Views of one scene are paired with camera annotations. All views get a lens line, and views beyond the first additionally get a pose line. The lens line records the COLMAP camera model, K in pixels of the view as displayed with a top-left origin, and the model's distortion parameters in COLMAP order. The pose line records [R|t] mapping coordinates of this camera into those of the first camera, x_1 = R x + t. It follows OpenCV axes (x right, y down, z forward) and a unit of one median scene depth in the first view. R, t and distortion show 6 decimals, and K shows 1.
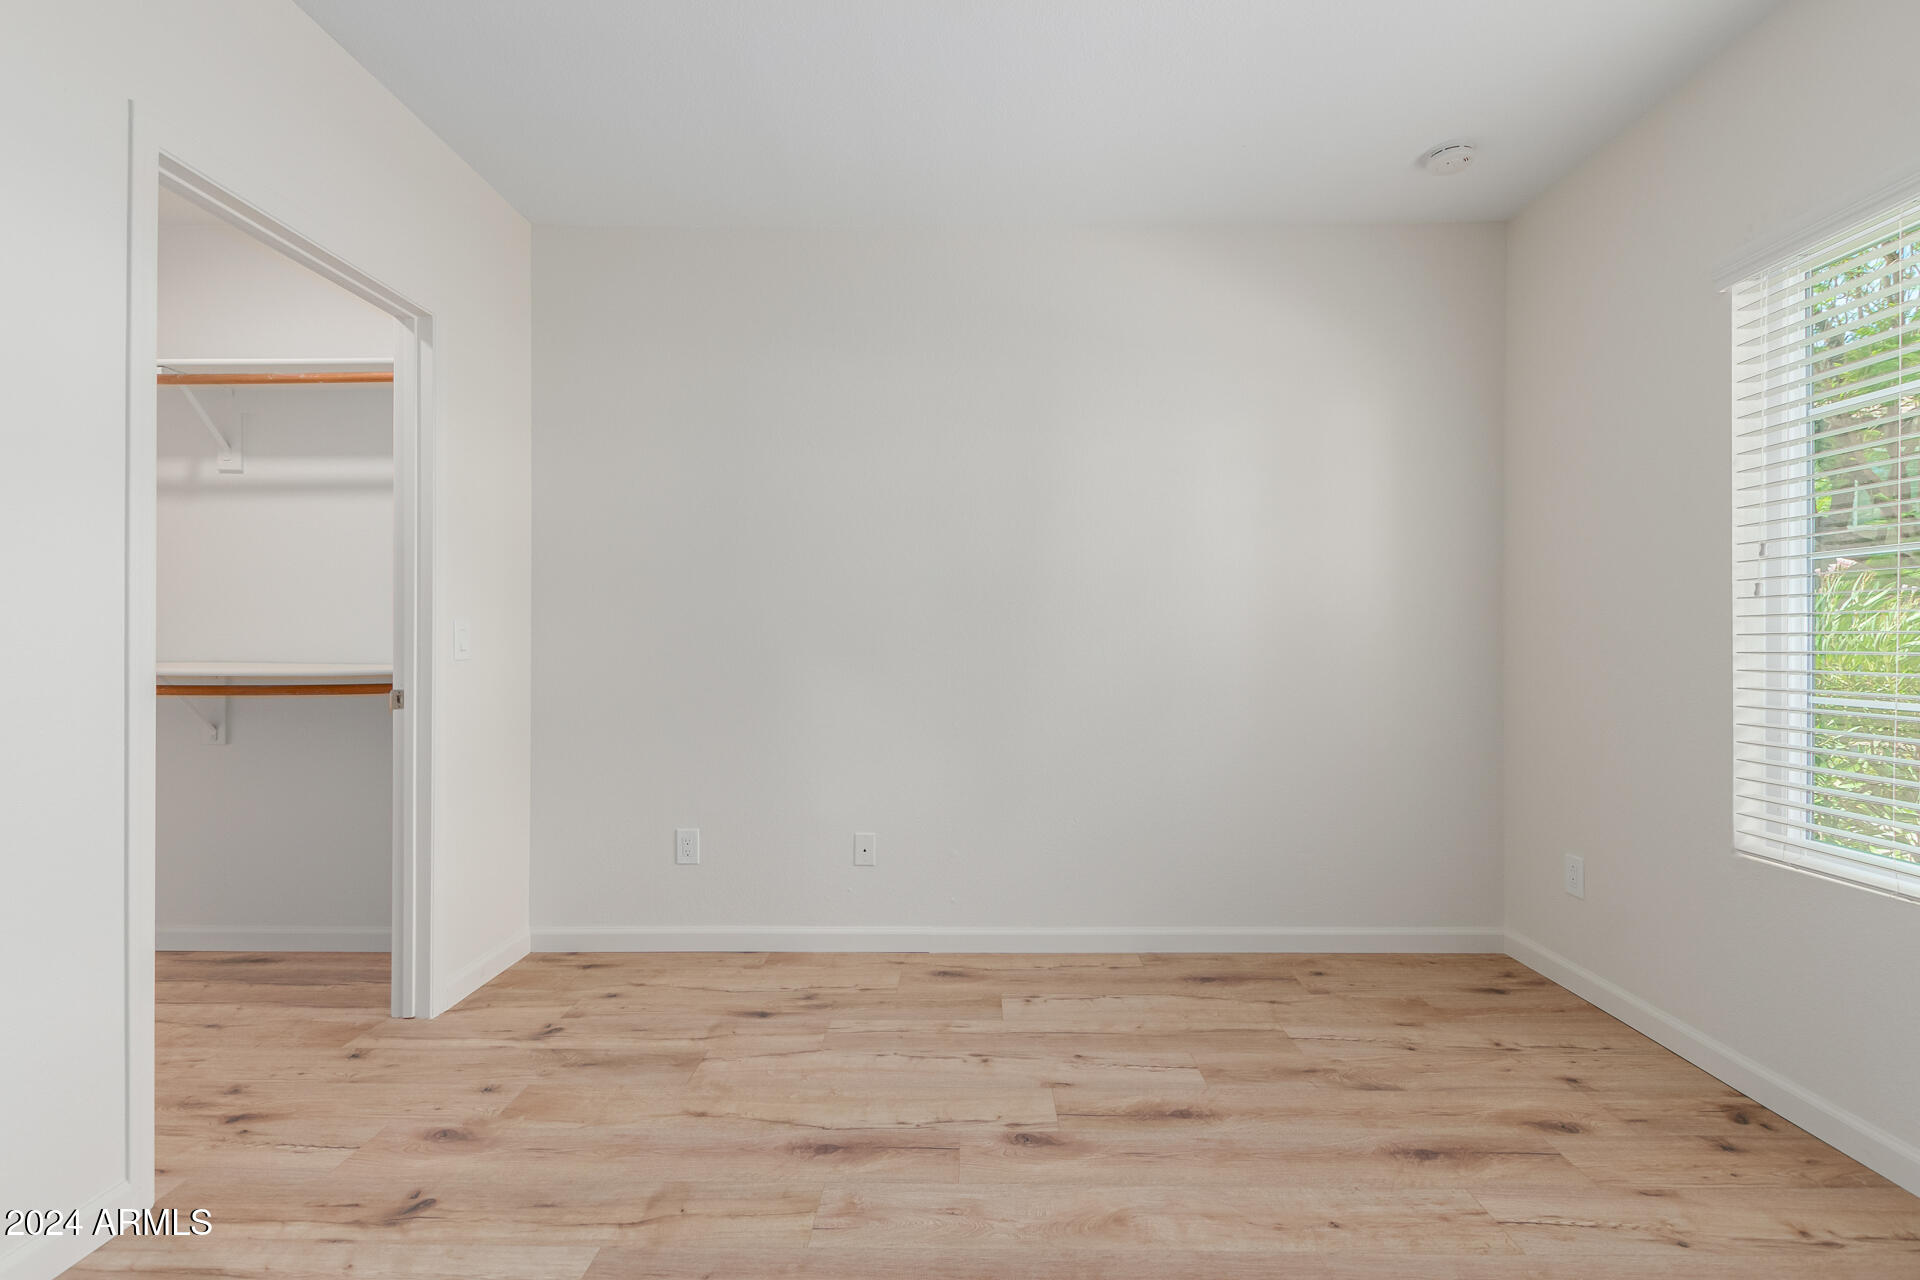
lens RADIAL K [[904.6, 0, 960.0], [0, 904.6, 640.0], [0, 0, 1]] dist [0.011151, -0.008512]
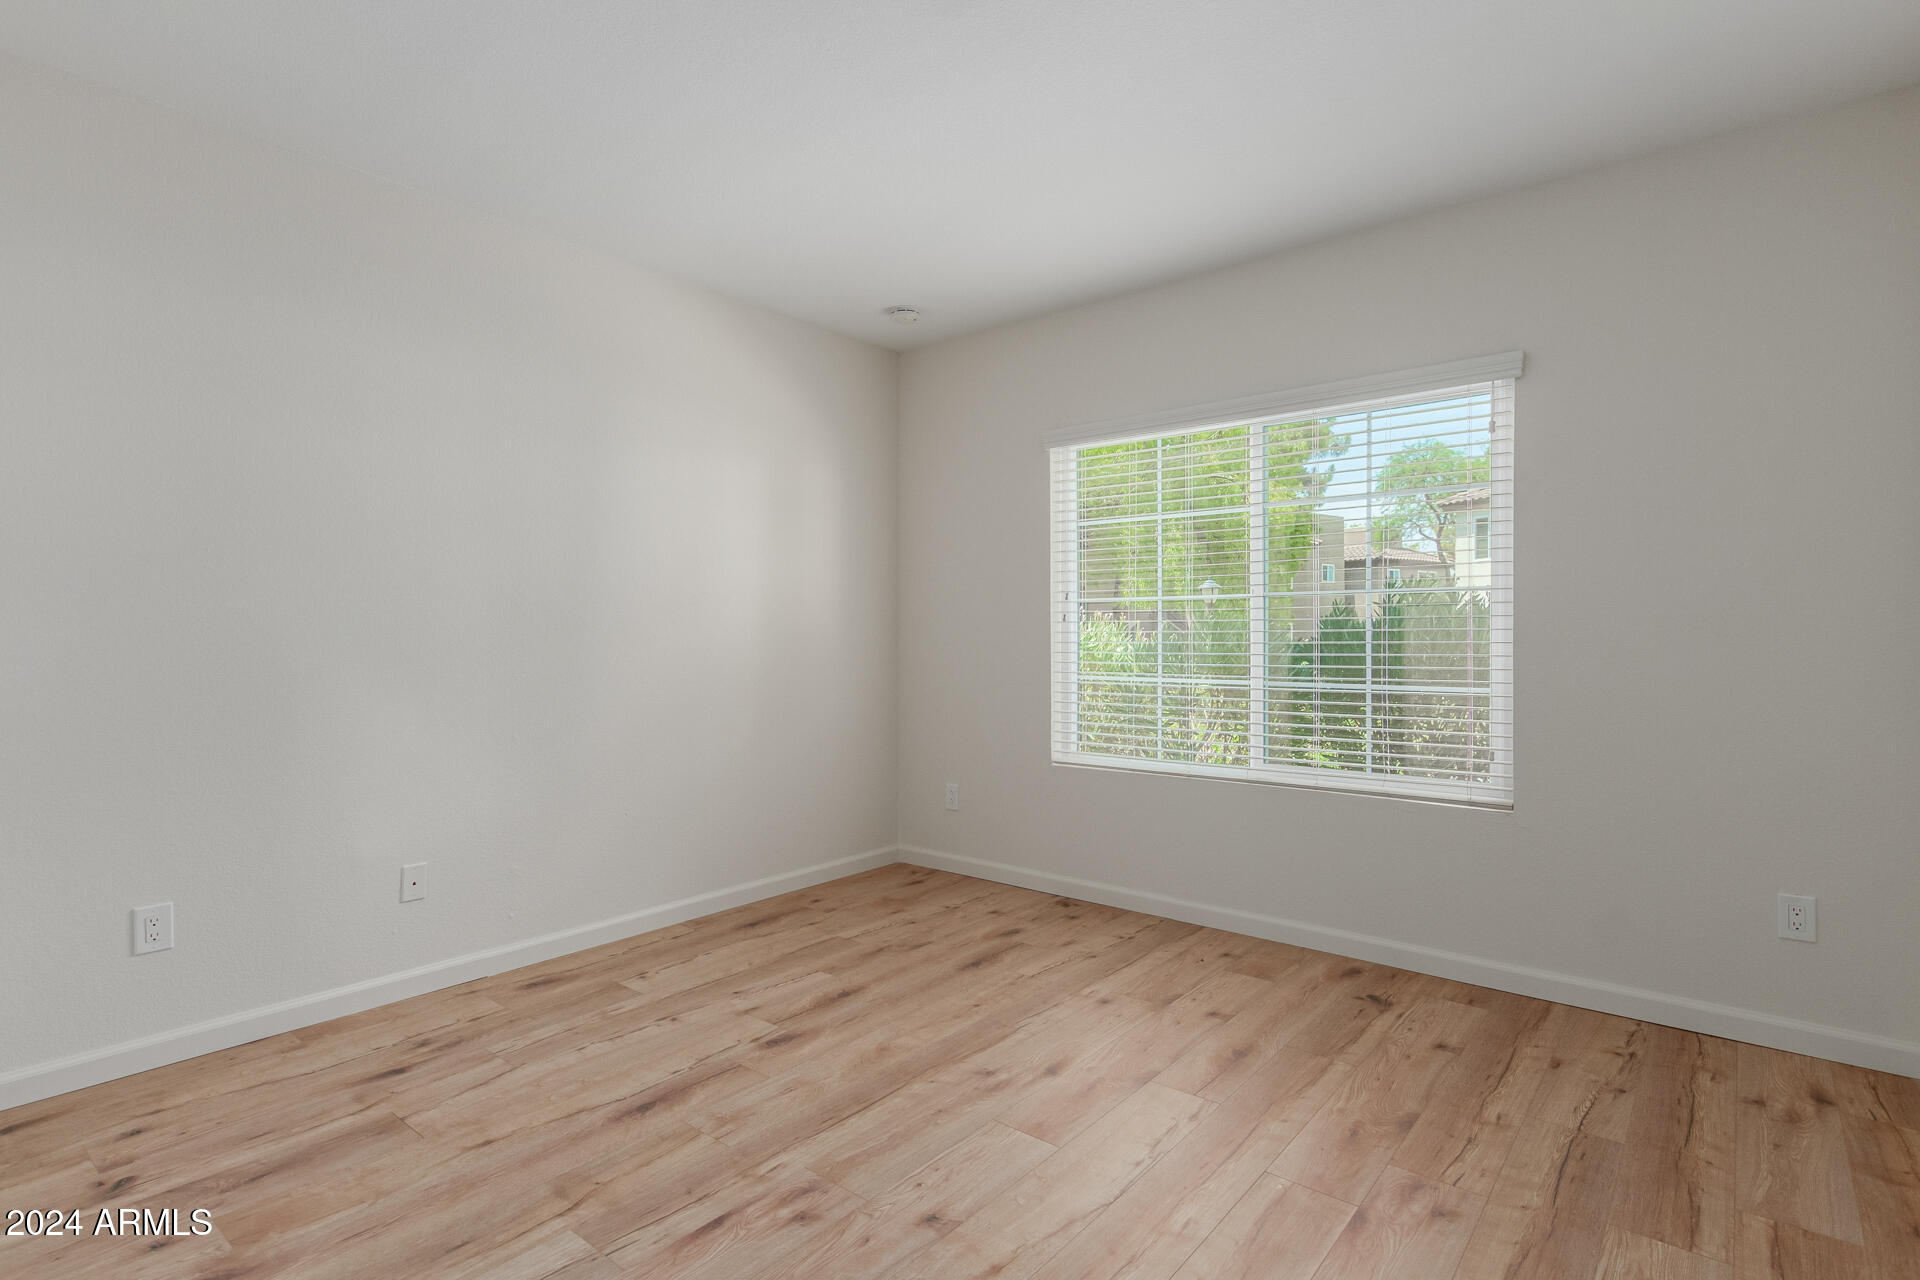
lens RADIAL K [[906.3, 0, 1052.4], [0, 906.3, 632.3], [0, 0, 1]] dist [0.000808, -0.000979]
pose [[0.586402, 0.002847, 0.810015, -0.572514], [-0.000868, 0.999995, -0.002887, -0.019050], [-0.810019, 0.000990, 0.586402, -0.052000]]
